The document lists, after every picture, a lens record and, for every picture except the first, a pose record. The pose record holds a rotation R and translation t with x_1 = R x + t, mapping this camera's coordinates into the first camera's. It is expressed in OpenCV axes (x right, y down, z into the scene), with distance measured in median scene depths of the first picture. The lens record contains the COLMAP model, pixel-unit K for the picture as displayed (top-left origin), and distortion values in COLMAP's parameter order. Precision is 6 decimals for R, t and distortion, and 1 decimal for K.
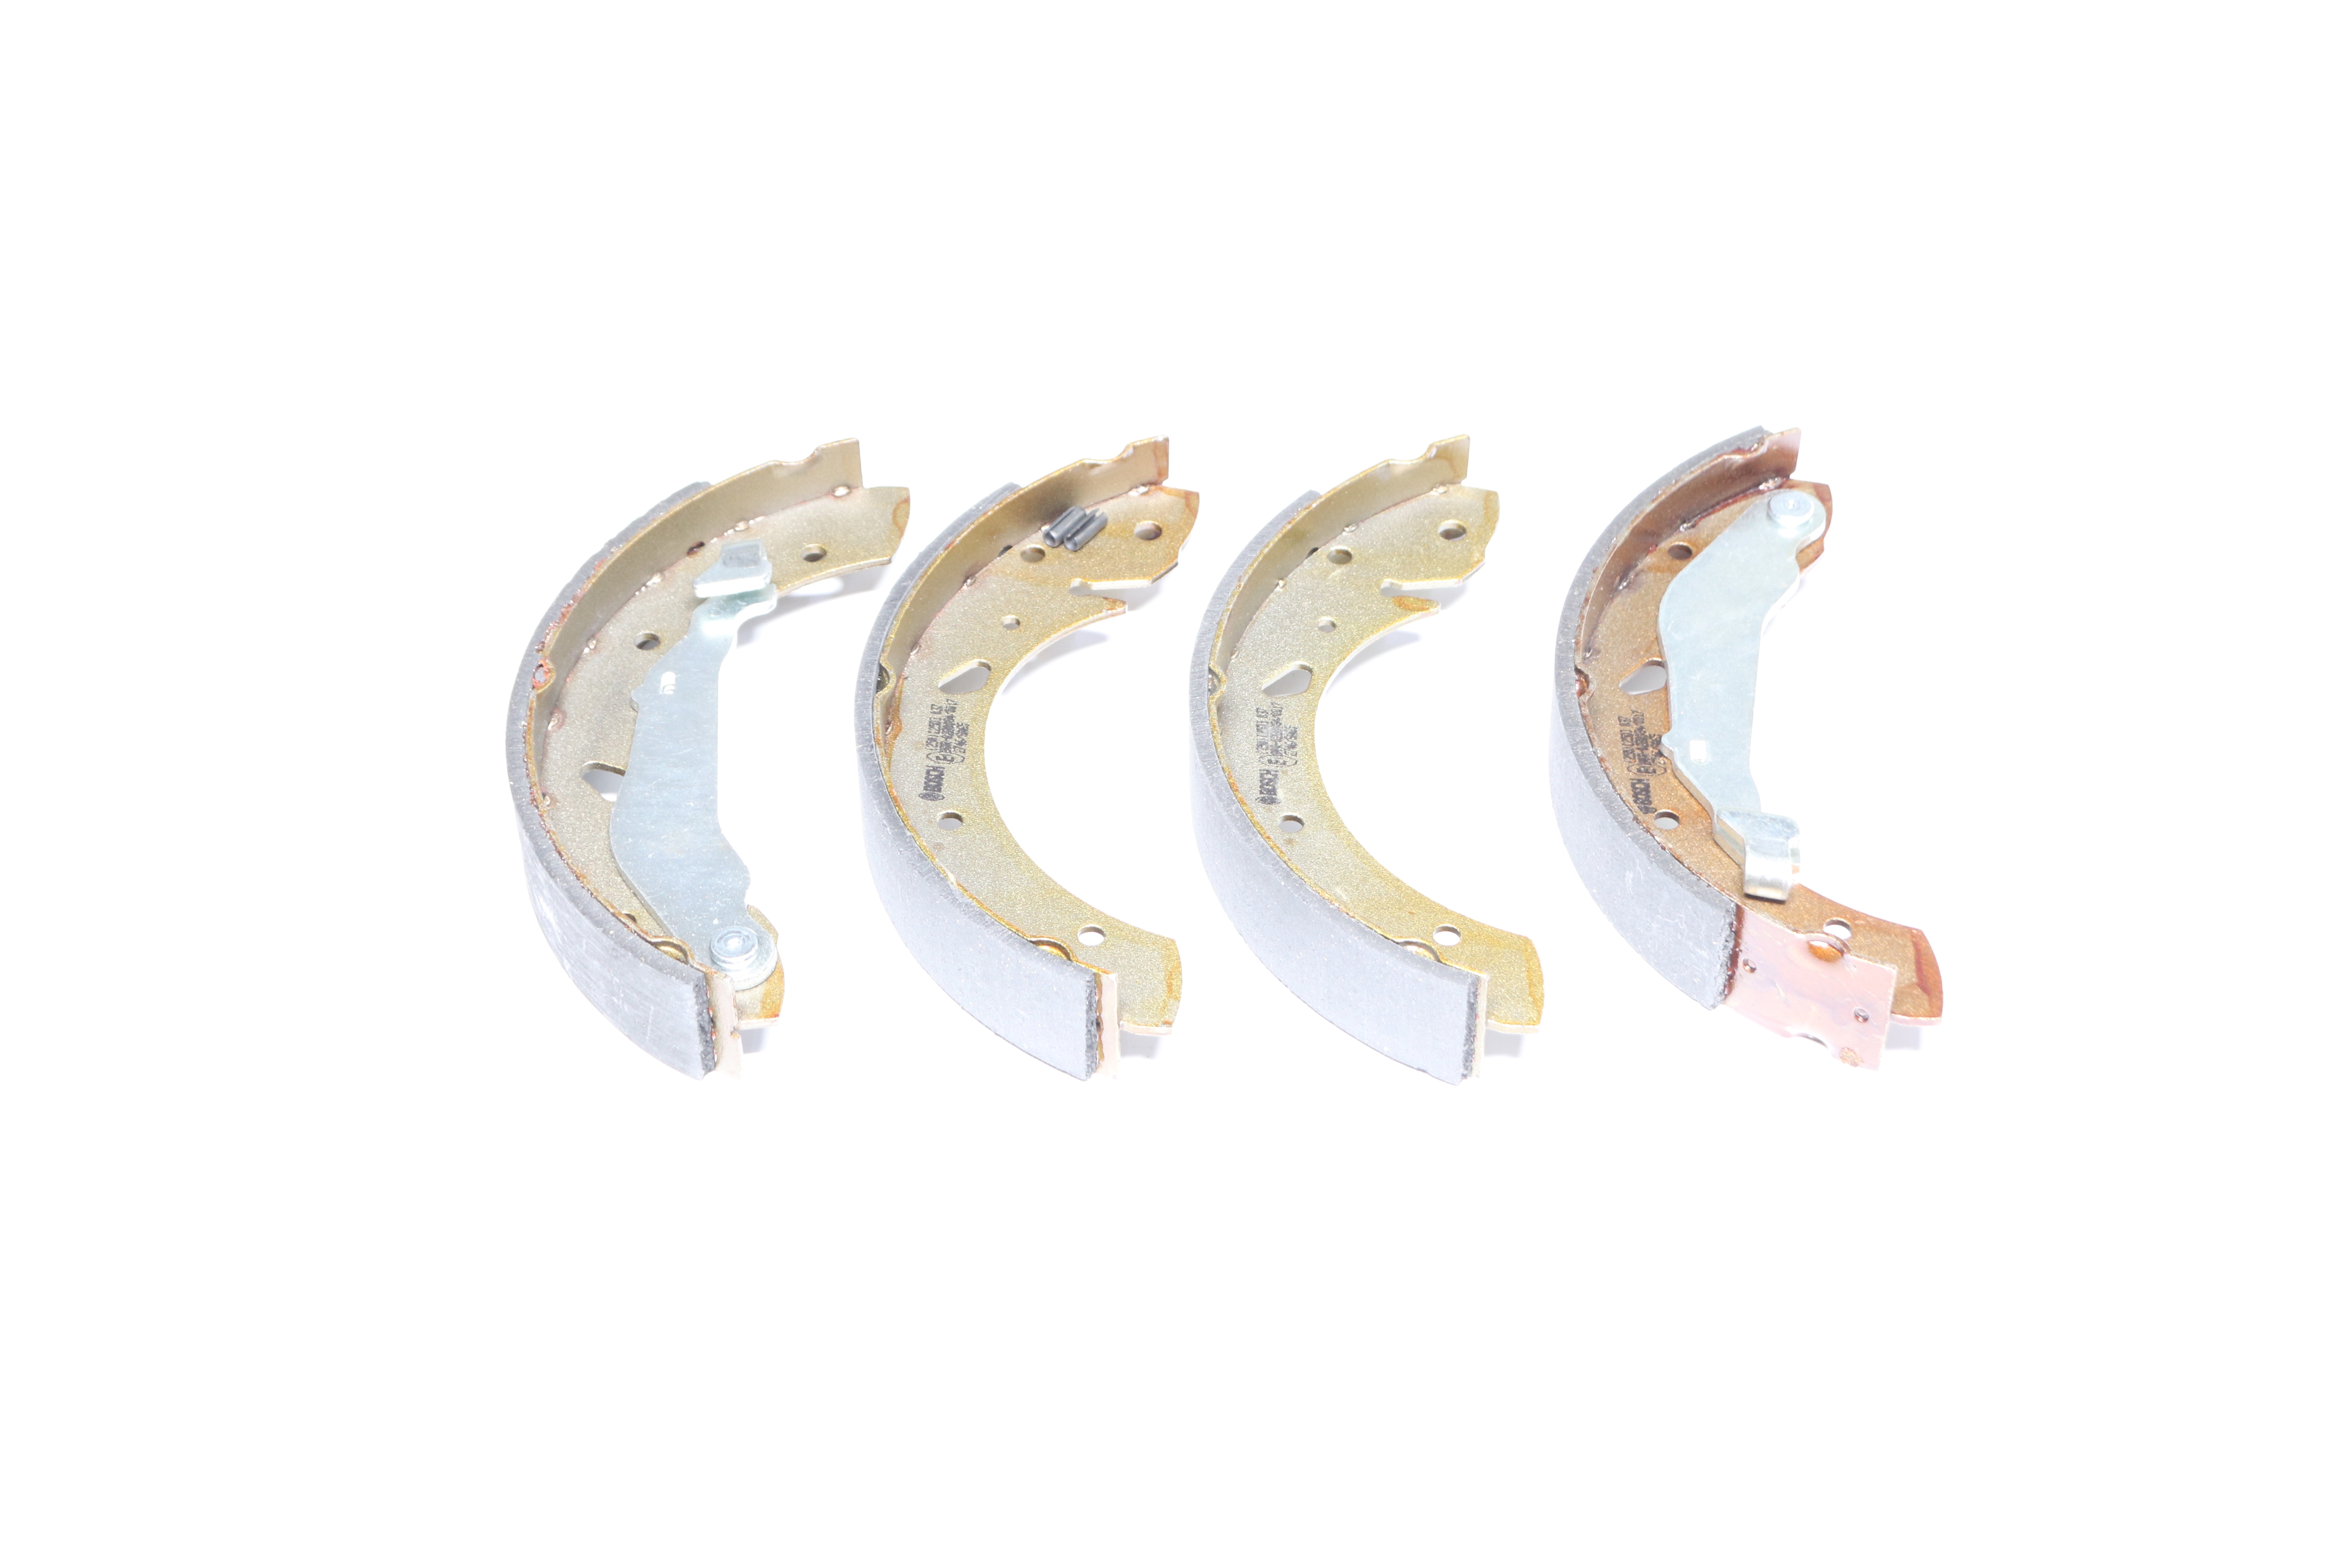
lens RADIAL K [[4257.2, 0, 1173.7], [0, 4257.2, 782.9], [0, 0, 1]] dist [0.025060, 0.000000]
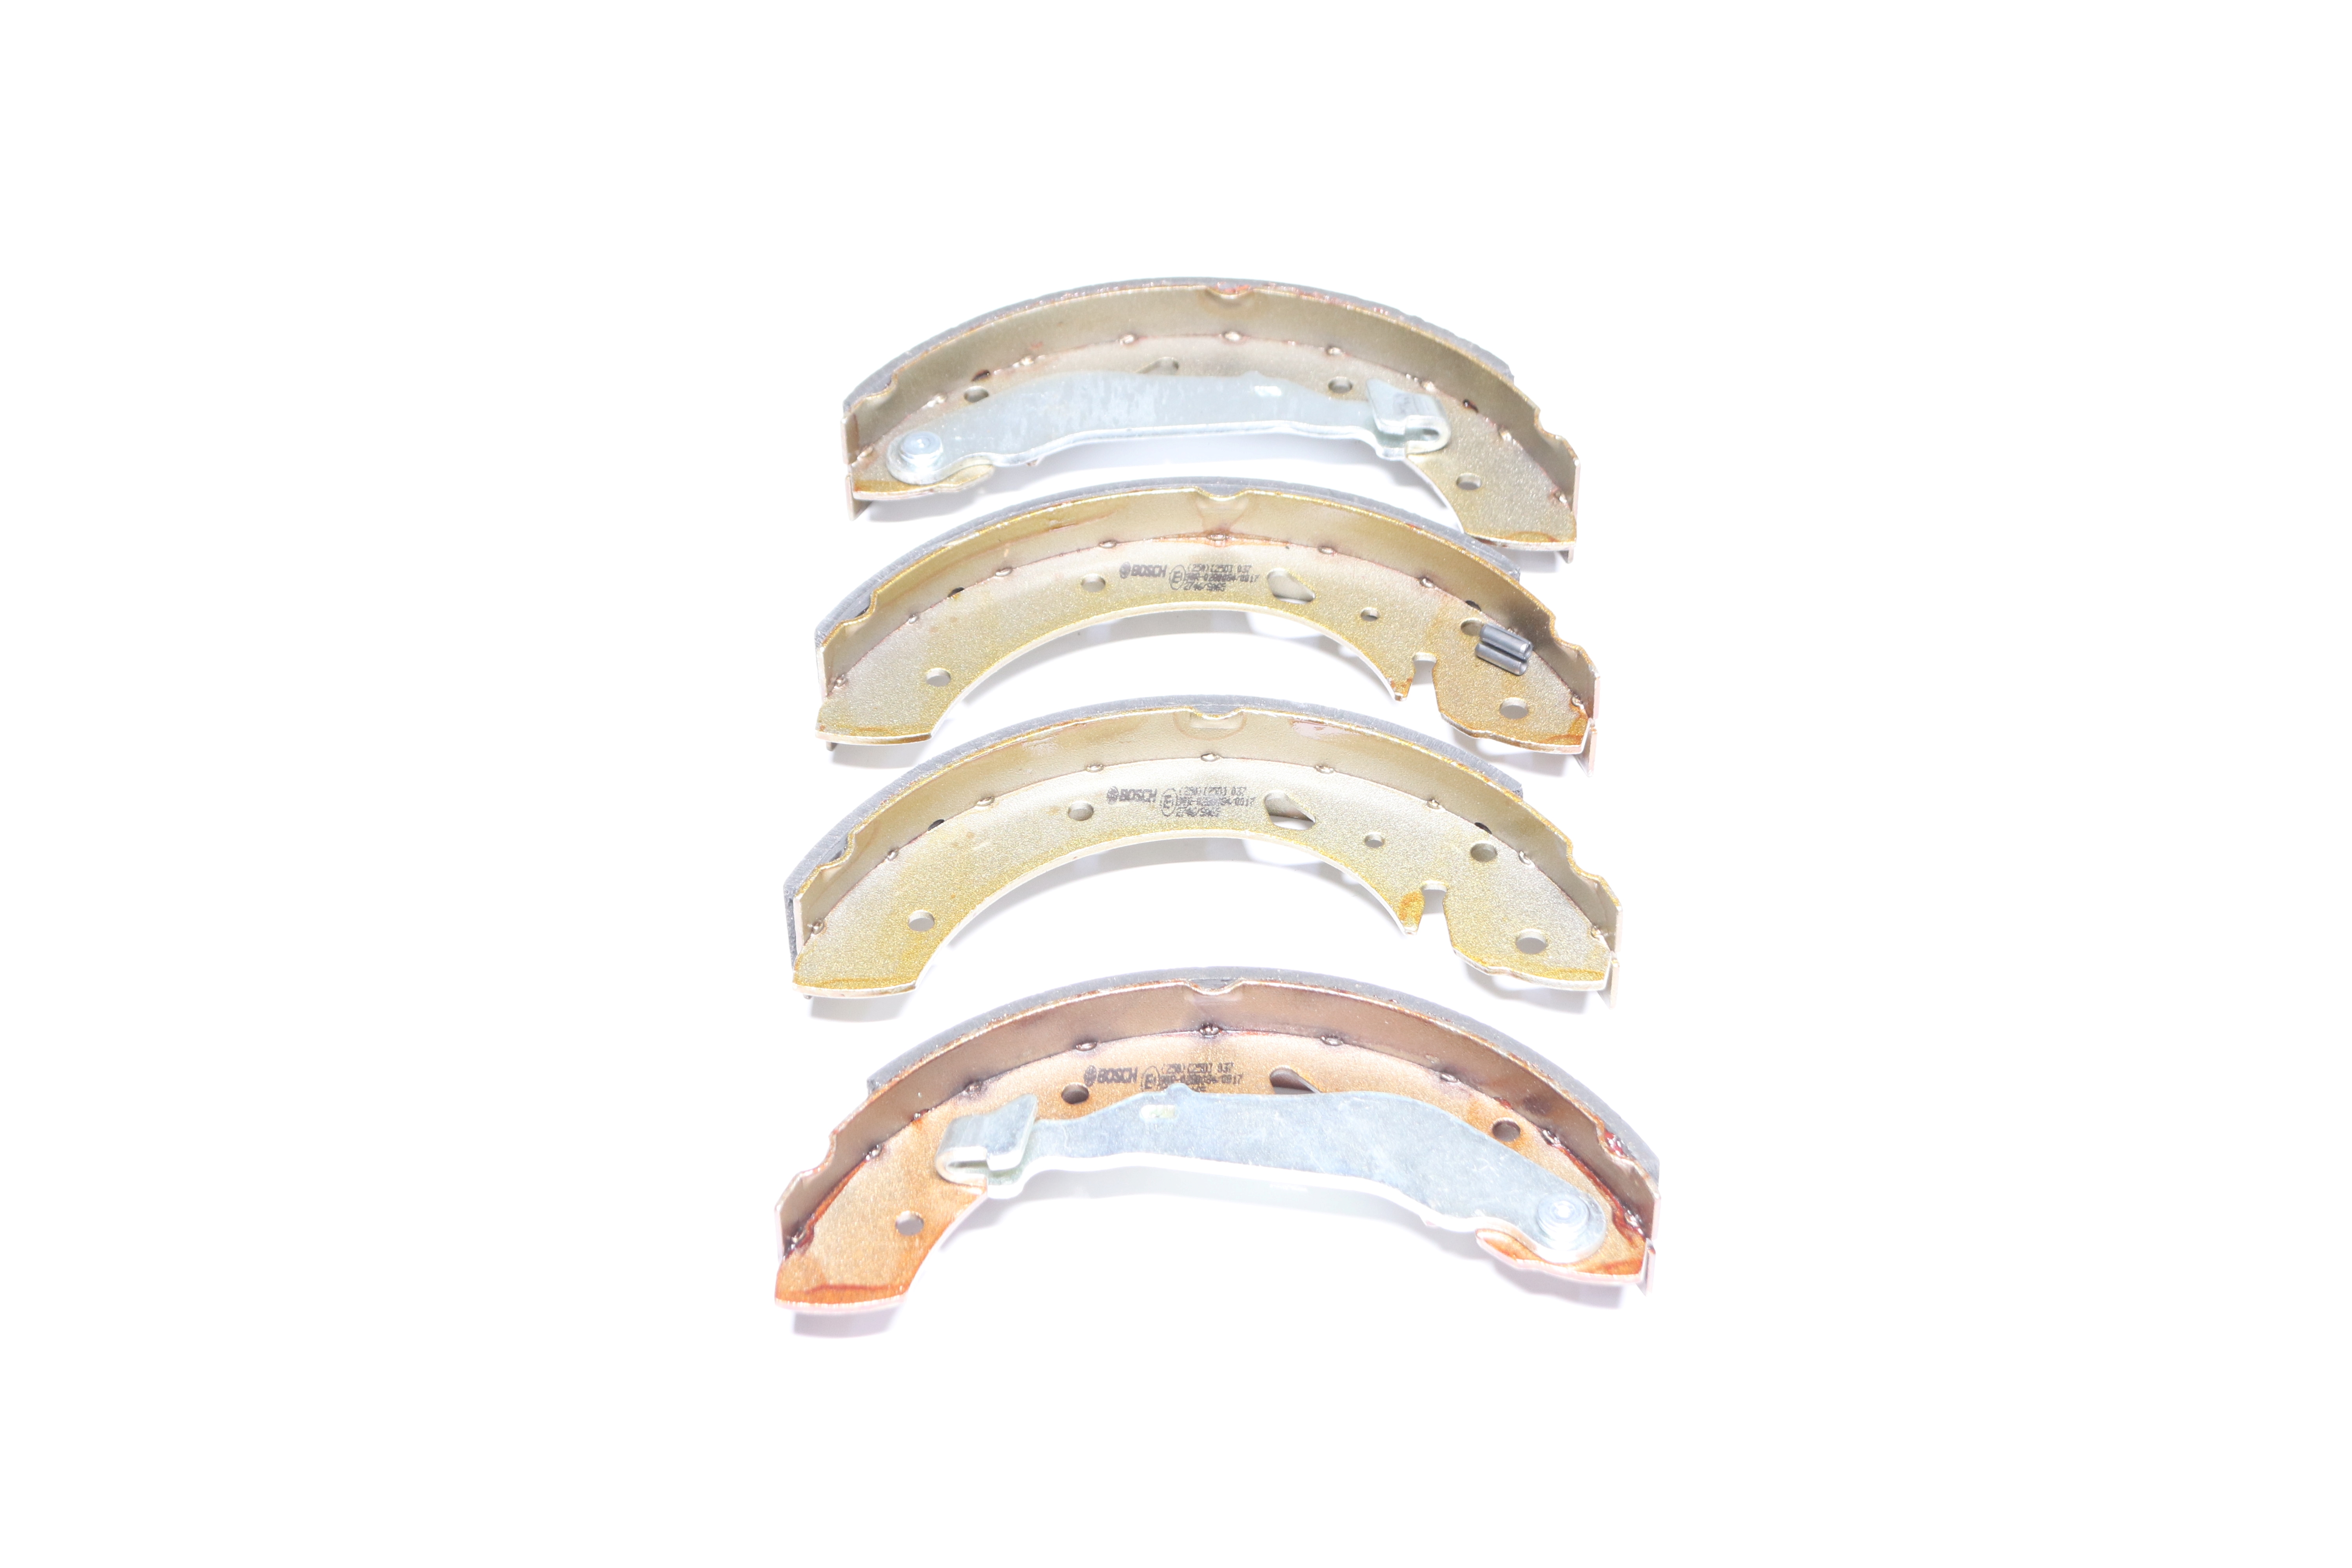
lens RADIAL K [[4257.2, 0, 1175.9], [0, 4257.2, 781.5], [0, 0, 1]] dist [0.025060, 0.000000]
pose [[-0.004416, 0.709916, -0.704272, 0.719980], [-0.693123, 0.505481, 0.513878, -0.518724], [0.720806, 0.490416, 0.489827, 0.512400]]
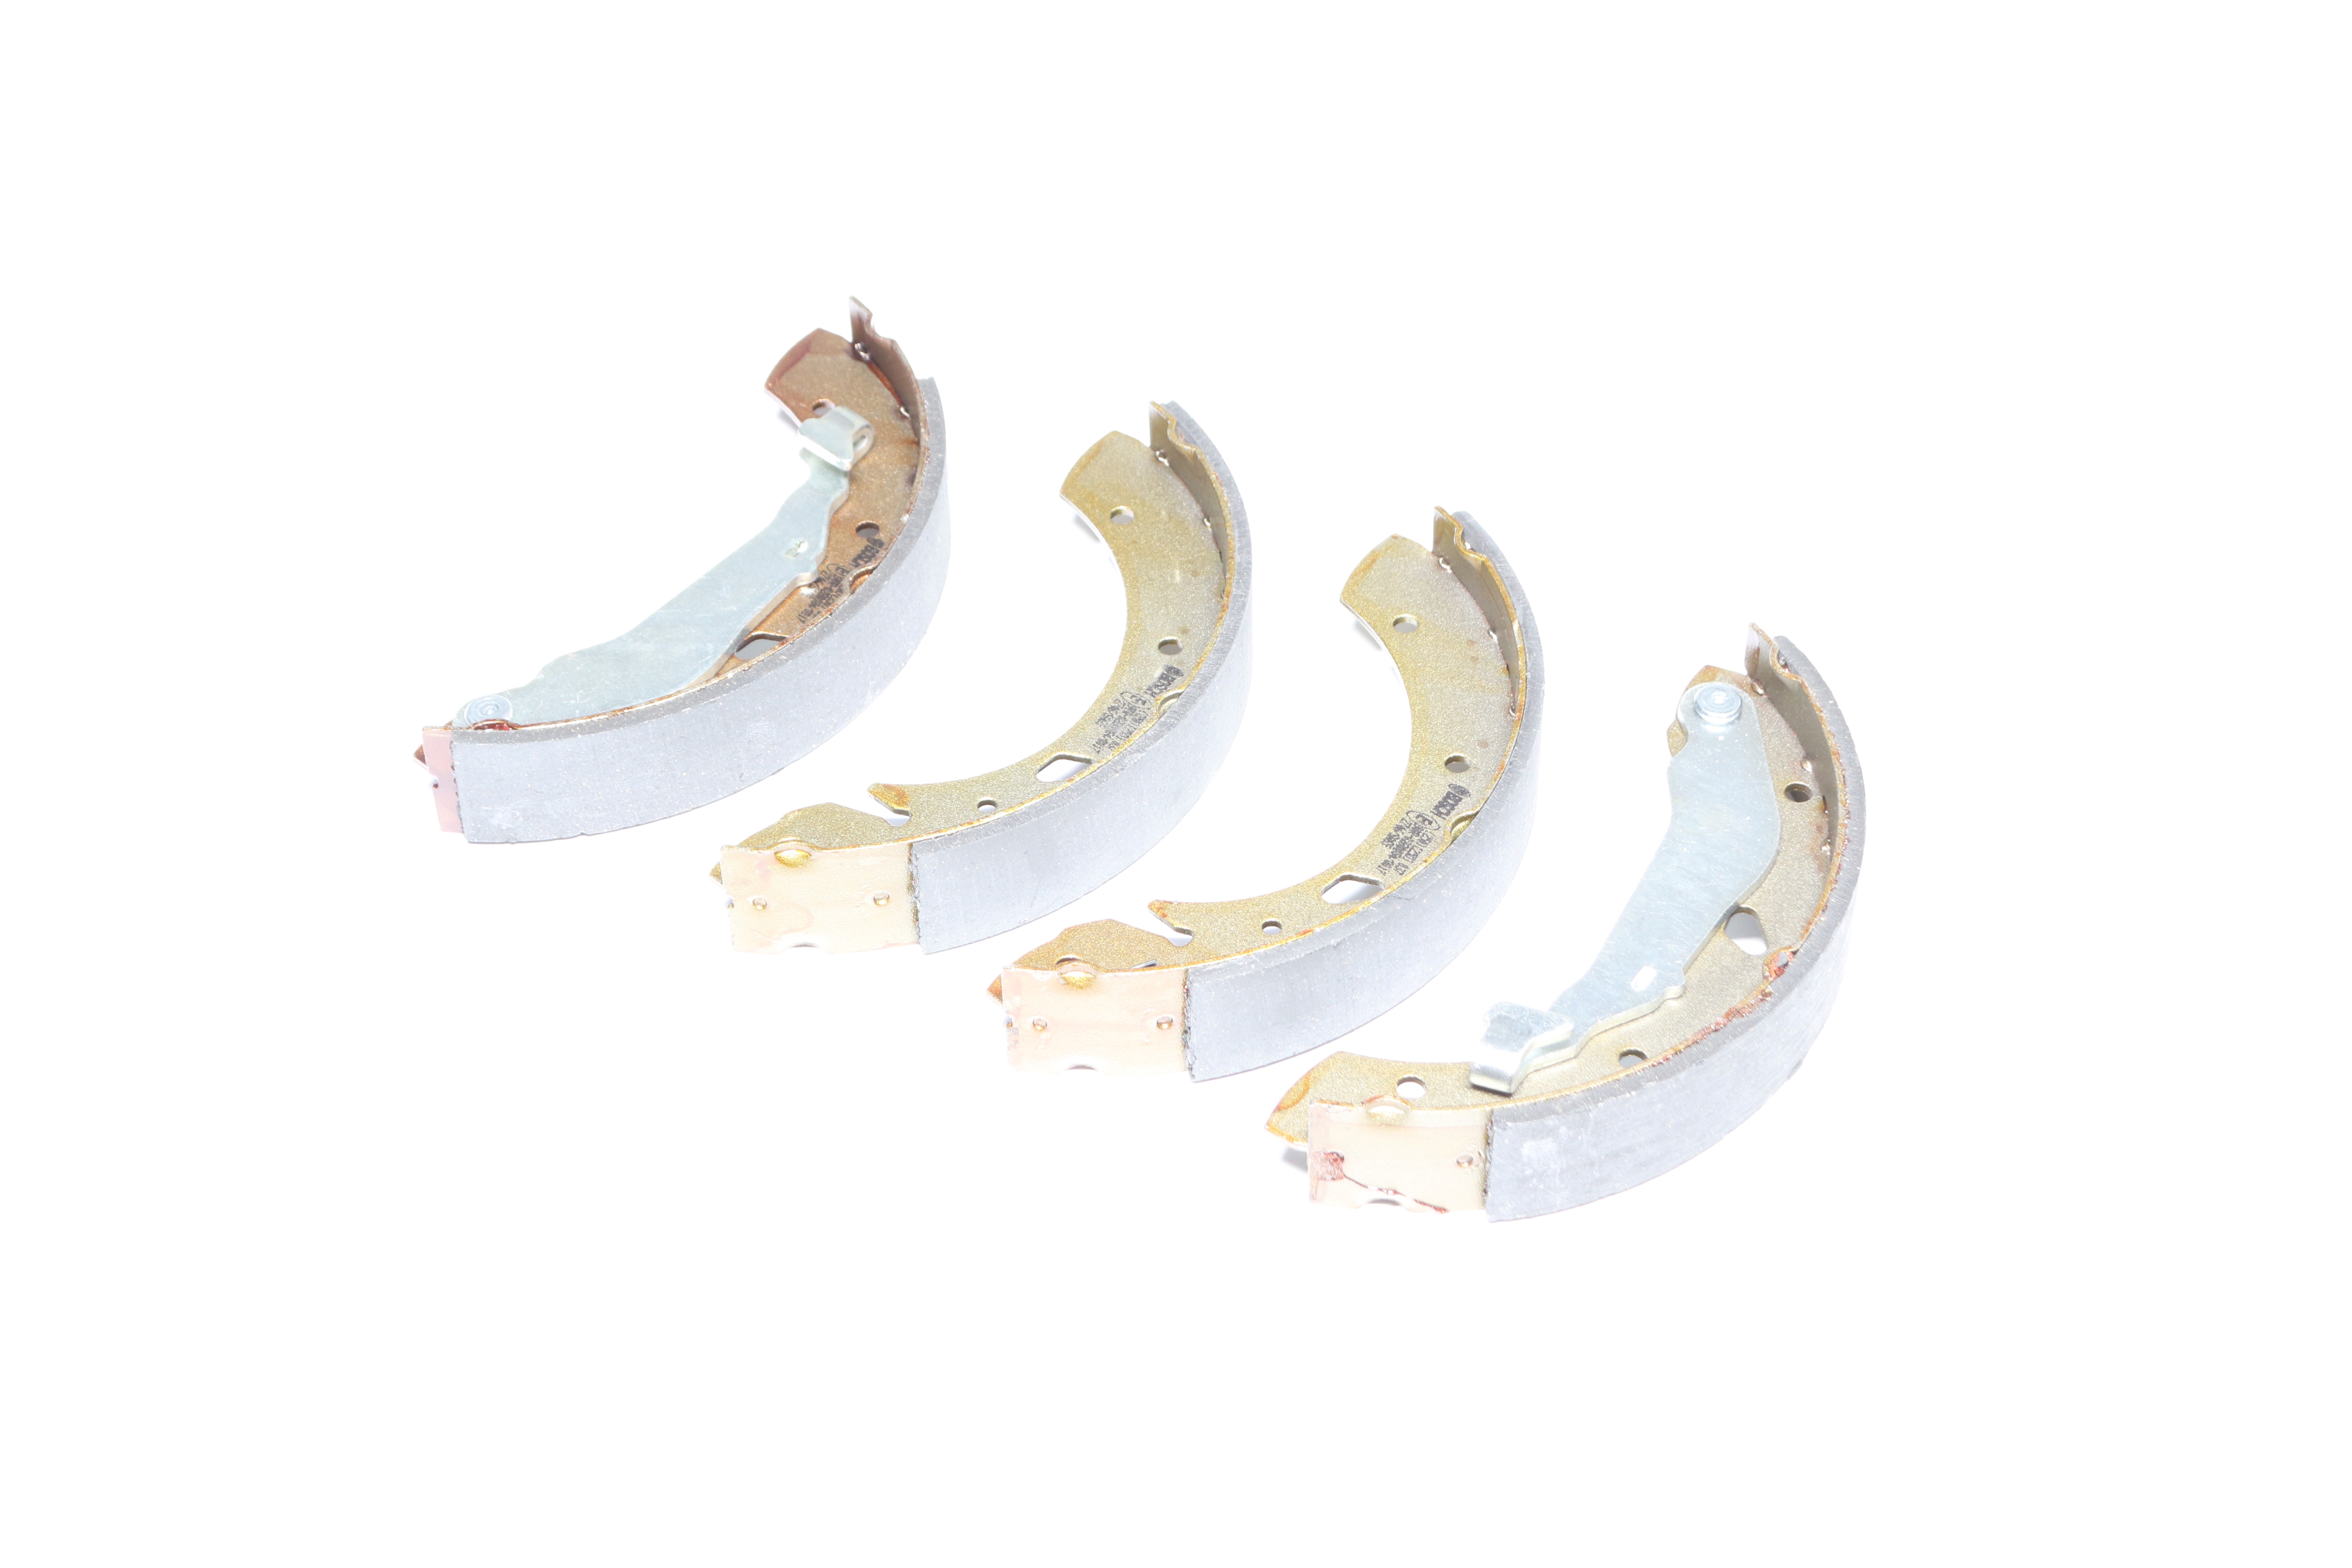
lens RADIAL K [[4257.2, 0, 1173.2], [0, 4257.2, 779.7], [0, 0, 1]] dist [0.025060, 0.000000]
pose [[-0.864710, -0.344340, 0.365658, -0.361284], [0.363325, 0.073845, 0.928732, -0.944862], [-0.346802, 0.935936, 0.061253, 0.952016]]
